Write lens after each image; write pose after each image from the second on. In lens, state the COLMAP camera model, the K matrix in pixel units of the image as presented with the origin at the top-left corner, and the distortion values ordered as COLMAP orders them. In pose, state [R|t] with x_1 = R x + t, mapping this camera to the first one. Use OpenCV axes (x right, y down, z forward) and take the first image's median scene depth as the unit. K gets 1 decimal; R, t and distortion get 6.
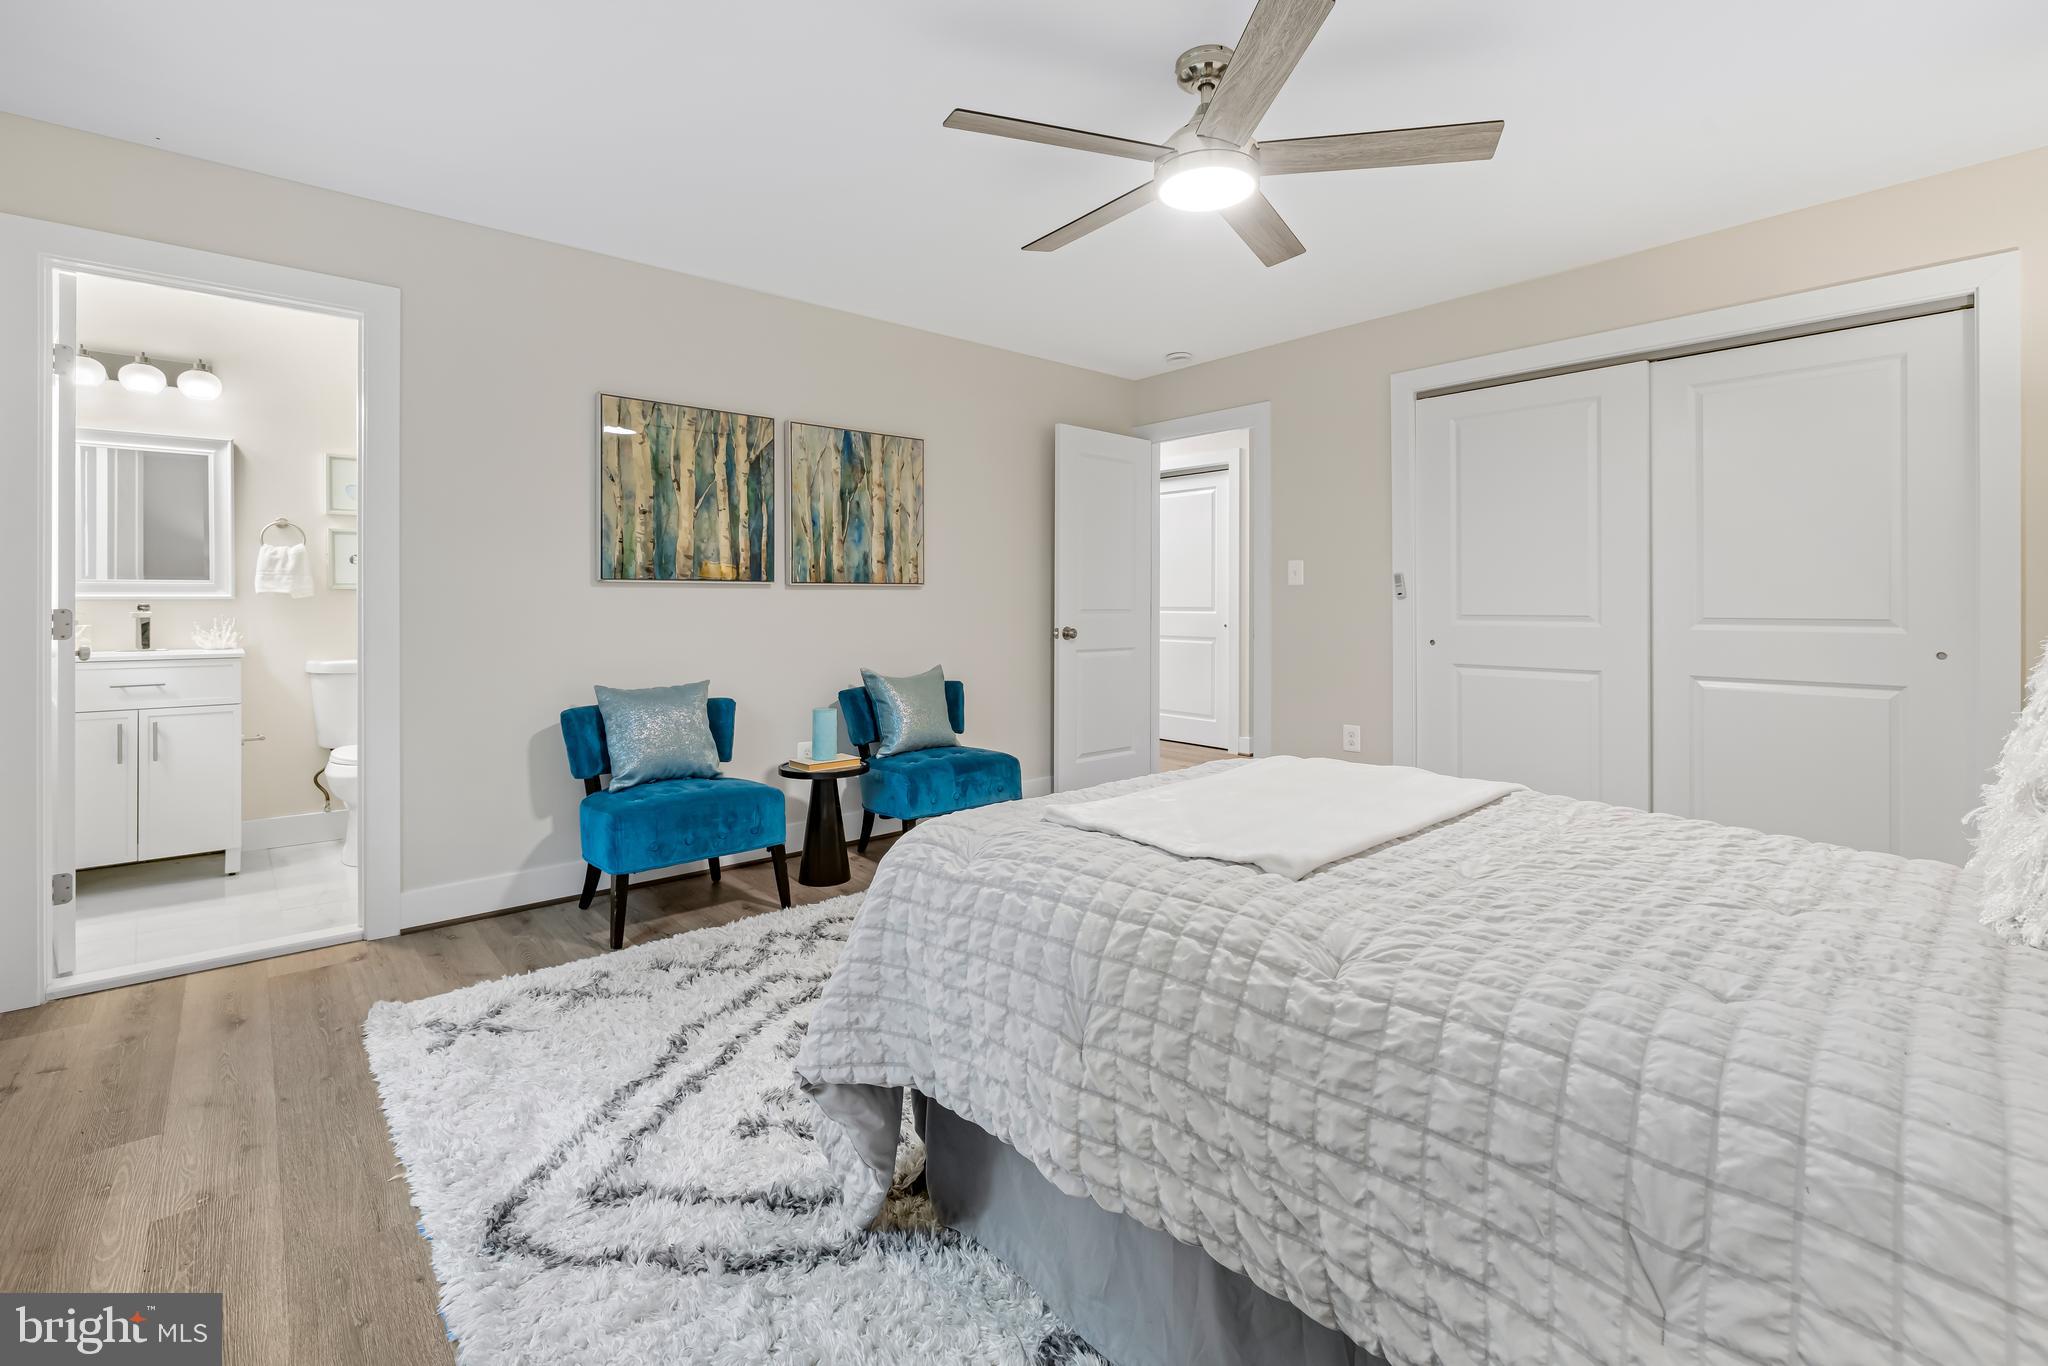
lens RADIAL K [[897.2, 0, 1048.2], [0, 897.2, 613.7], [0, 0, 1]] dist [-0.009751, 0.002546]
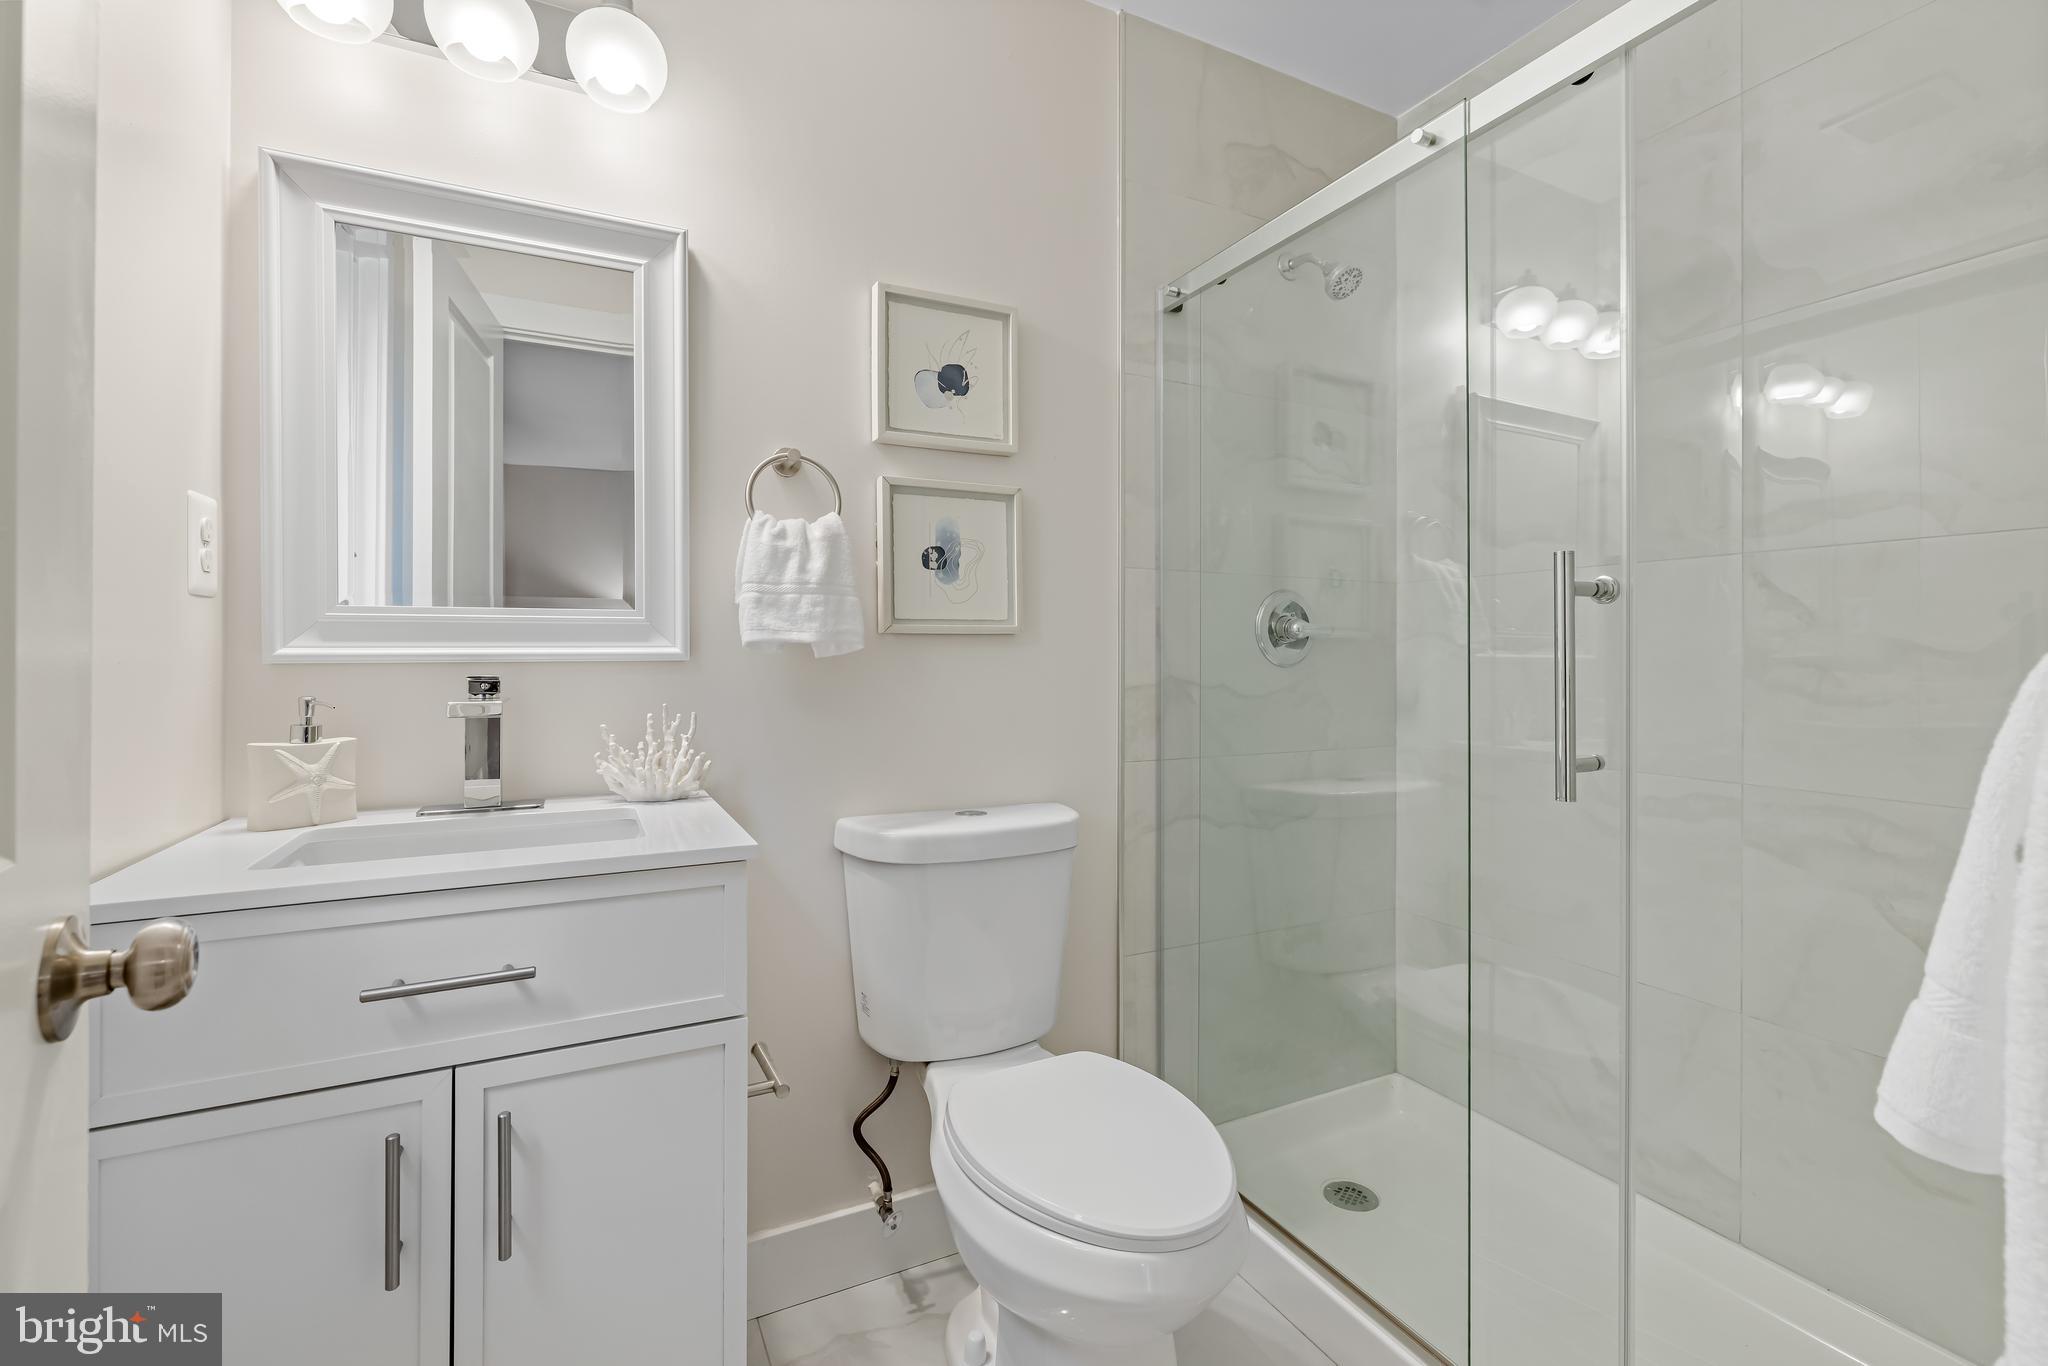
lens RADIAL K [[897.2, 0, 1023.0], [0, 897.2, 664.8], [0, 0, 1]] dist [-0.009751, 0.002546]
pose [[0.958959, -0.004082, -0.283515, -0.665926], [0.000783, 0.999931, -0.011748, -0.009918], [0.283543, 0.011043, 0.958896, 0.673645]]
